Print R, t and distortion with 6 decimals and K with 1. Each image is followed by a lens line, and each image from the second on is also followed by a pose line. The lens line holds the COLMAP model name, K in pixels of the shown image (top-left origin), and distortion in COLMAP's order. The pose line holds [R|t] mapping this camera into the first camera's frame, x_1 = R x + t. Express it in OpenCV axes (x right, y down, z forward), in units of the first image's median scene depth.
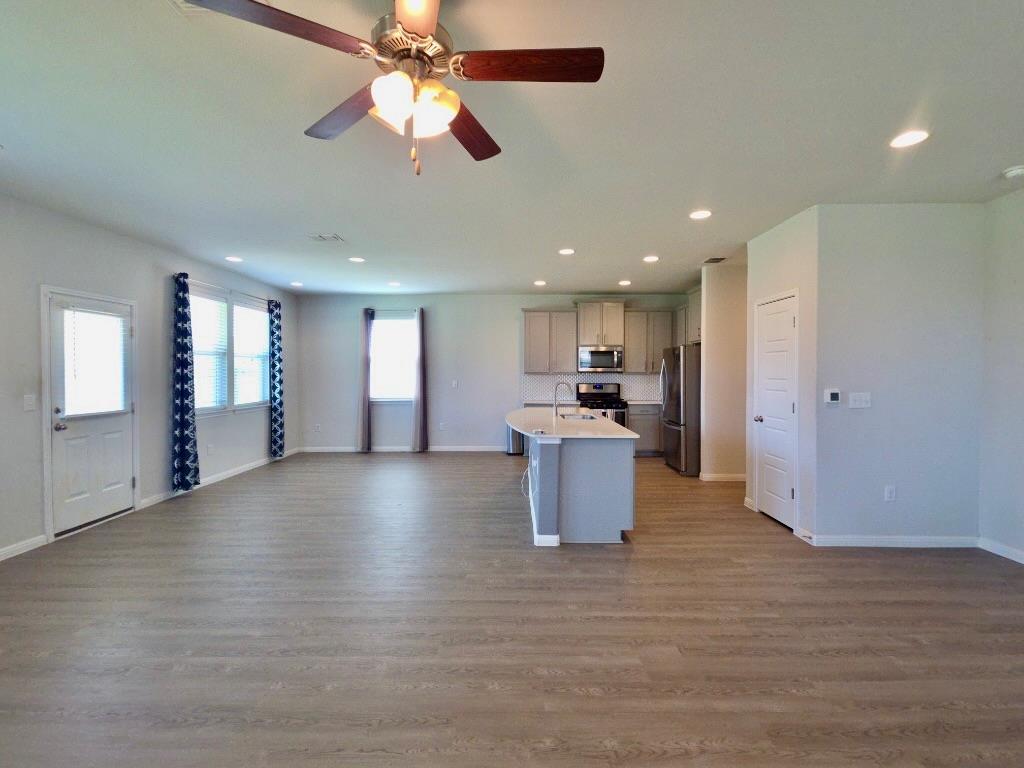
lens RADIAL K [[461.4, 0, 518.7], [0, 461.4, 376.9], [0, 0, 1]] dist [0.018794, -0.010326]
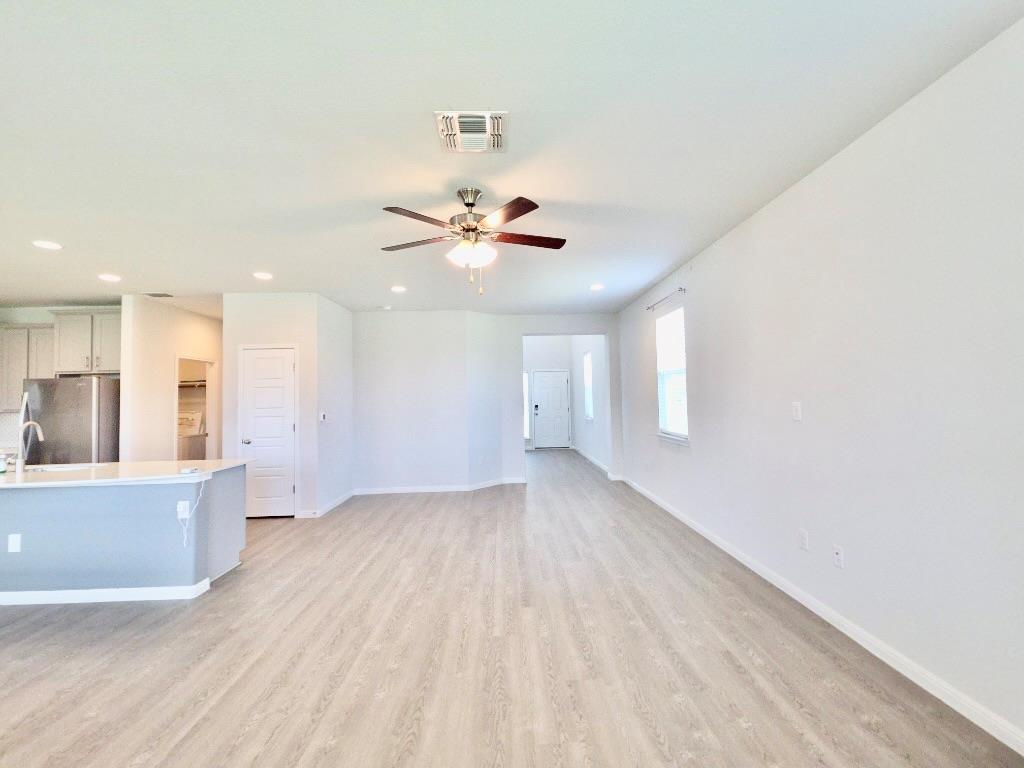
lens RADIAL K [[461.4, 0, 518.7], [0, 461.4, 376.9], [0, 0, 1]] dist [0.018794, -0.010326]
pose [[-0.034091, 0.044549, 0.998425, -0.628567], [0.037859, 0.998347, -0.043253, 0.000135], [-0.998701, 0.036325, -0.035721, 0.270944]]
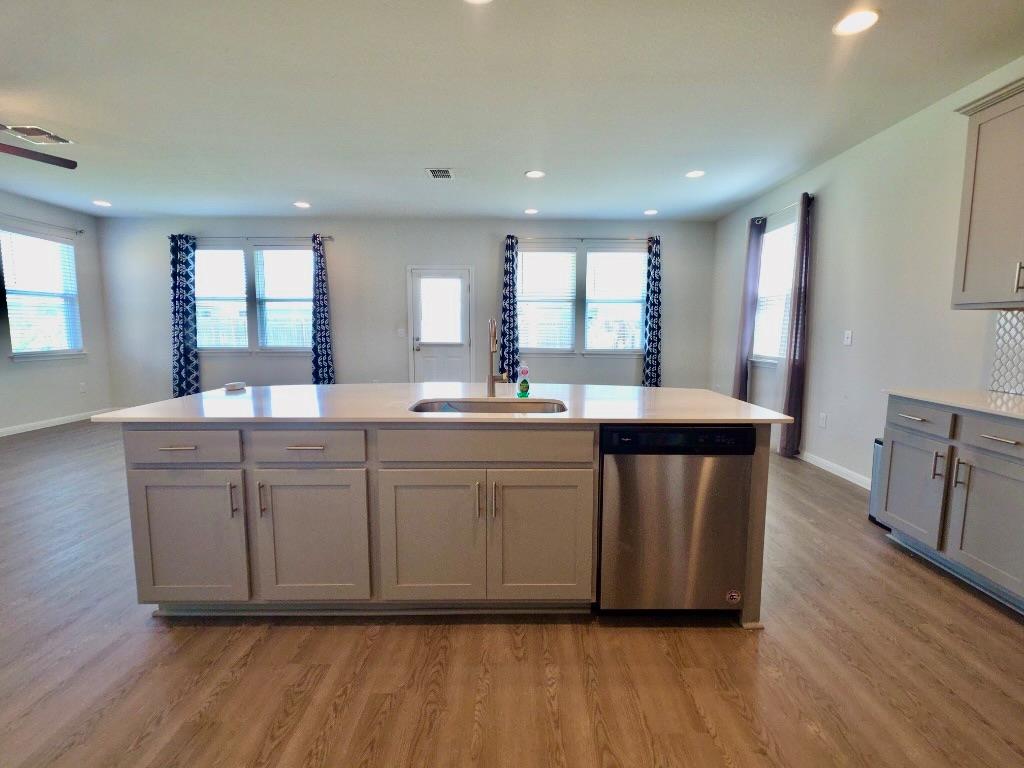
lens RADIAL K [[461.4, 0, 518.7], [0, 461.4, 376.9], [0, 0, 1]] dist [0.018794, -0.010326]
pose [[0.002770, 0.107046, -0.994250, 0.516687], [-0.018529, 0.994089, 0.106977, 0.016559], [0.999824, 0.018126, 0.004738, 1.000335]]
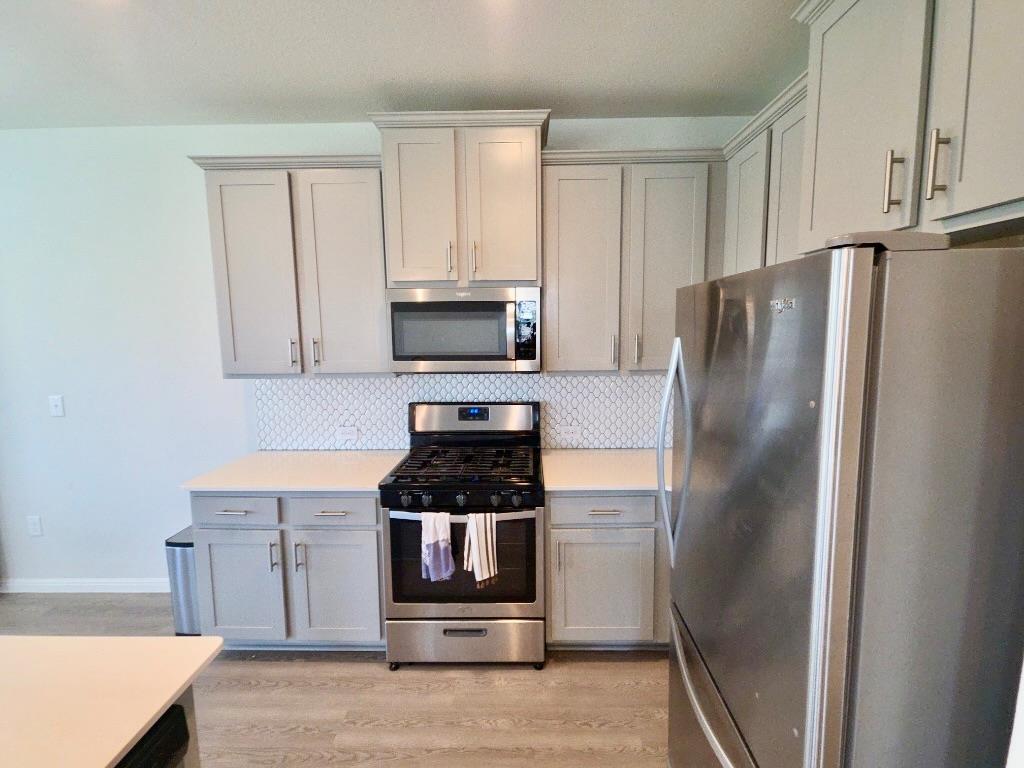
lens RADIAL K [[461.4, 0, 518.7], [0, 461.4, 376.9], [0, 0, 1]] dist [0.018794, -0.010326]
pose [[0.999721, -0.010320, -0.021247, 0.316347], [0.012422, 0.994776, 0.101322, -0.054839], [0.020090, -0.101557, 0.994627, 1.014761]]
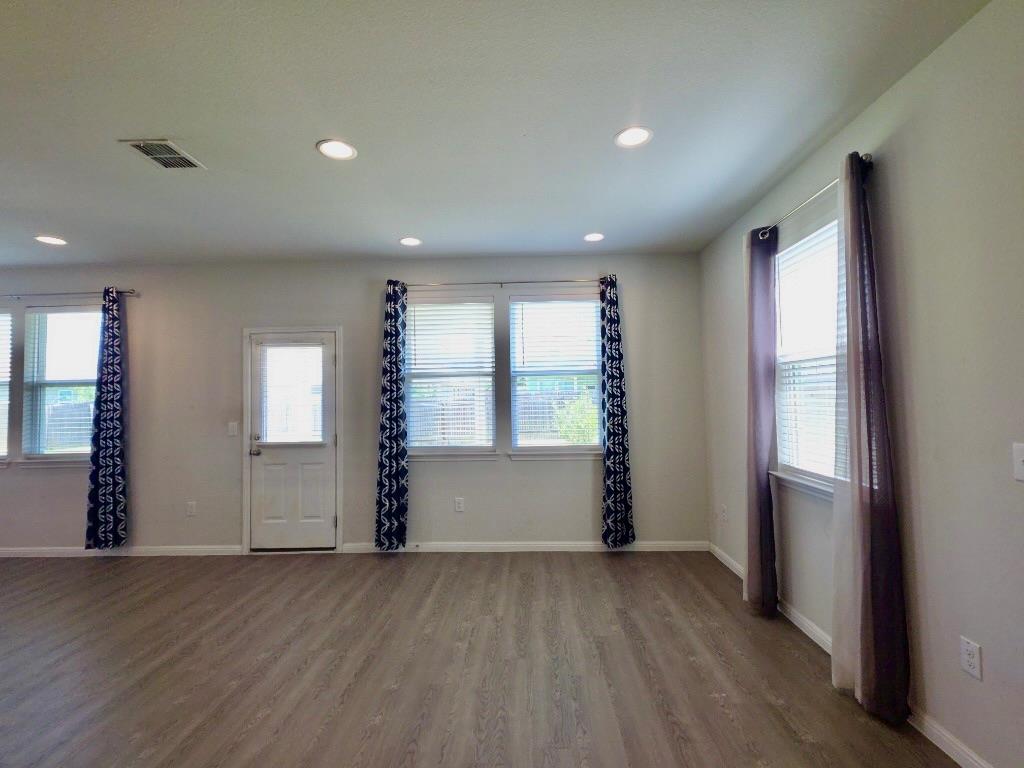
lens RADIAL K [[461.4, 0, 518.7], [0, 461.4, 376.9], [0, 0, 1]] dist [0.018794, -0.010326]
pose [[-0.027548, -0.040720, -0.998791, 0.081576], [0.005065, 0.999151, -0.040875, -0.017554], [0.999608, -0.006185, -0.027318, 1.217151]]
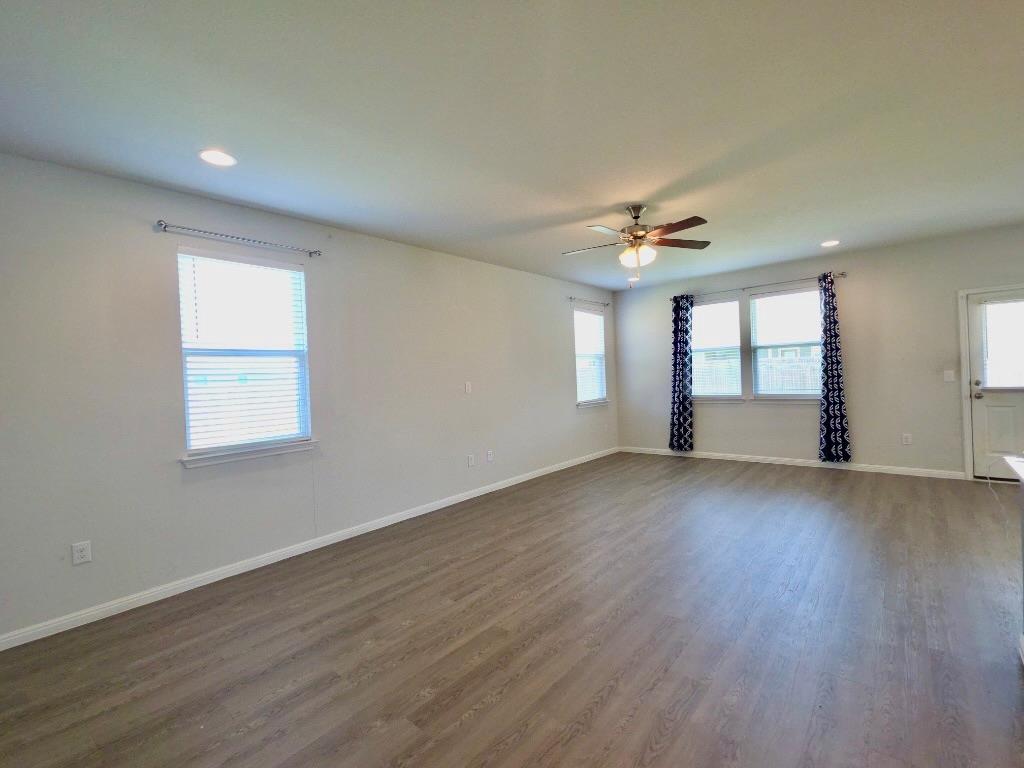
lens RADIAL K [[461.4, 0, 518.7], [0, 461.4, 376.9], [0, 0, 1]] dist [0.018794, -0.010326]
pose [[-0.641970, 0.032786, -0.766028, 0.615314], [0.031284, 0.999373, 0.016555, -0.004906], [0.766091, -0.013337, -0.642594, 0.625361]]
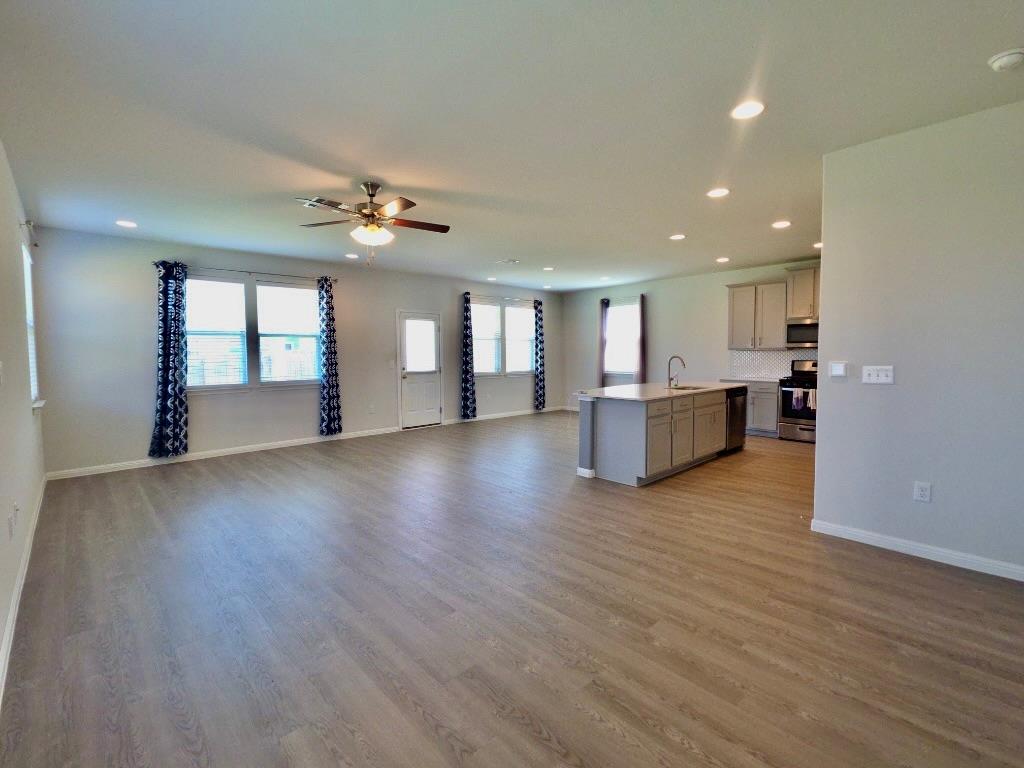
lens RADIAL K [[461.4, 0, 518.7], [0, 461.4, 376.9], [0, 0, 1]] dist [0.018794, -0.010326]
pose [[0.692604, 0.033049, -0.720561, 0.620375], [-0.003339, 0.999086, 0.042615, 0.013893], [0.721311, -0.027109, 0.692081, -0.039961]]
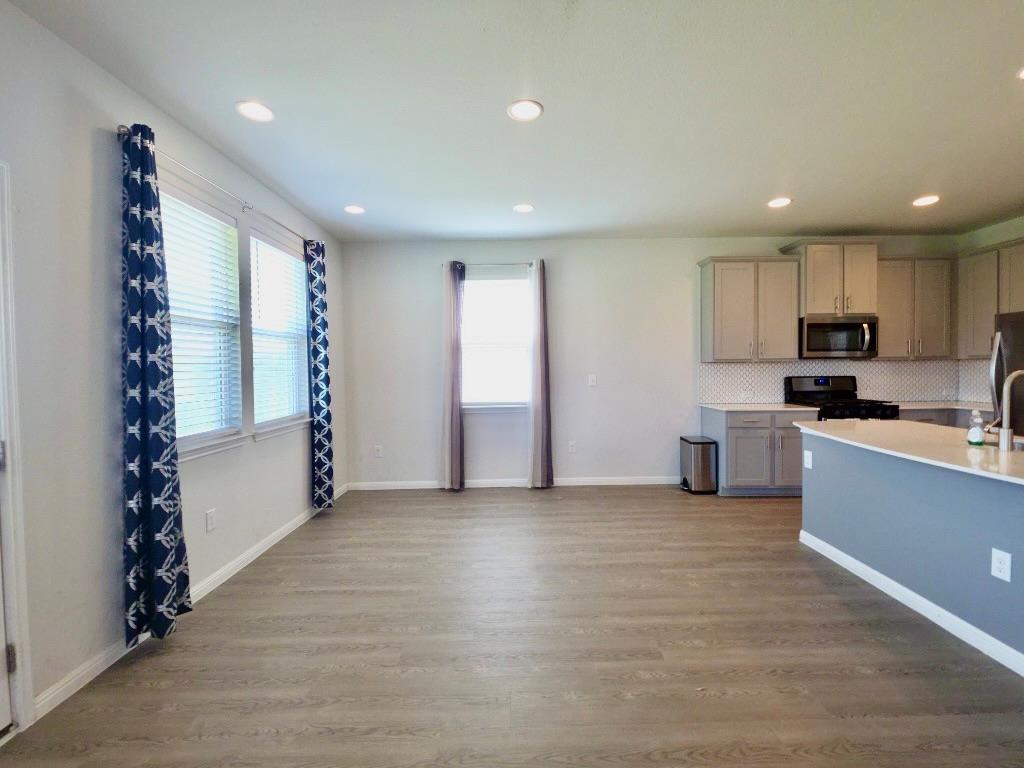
lens RADIAL K [[461.4, 0, 518.7], [0, 461.4, 376.9], [0, 0, 1]] dist [0.018794, -0.010326]
pose [[0.999844, -0.012647, 0.012370, -0.375970], [0.012524, 0.999872, 0.009964, 0.005413], [-0.012495, -0.009808, 0.999874, 0.554225]]
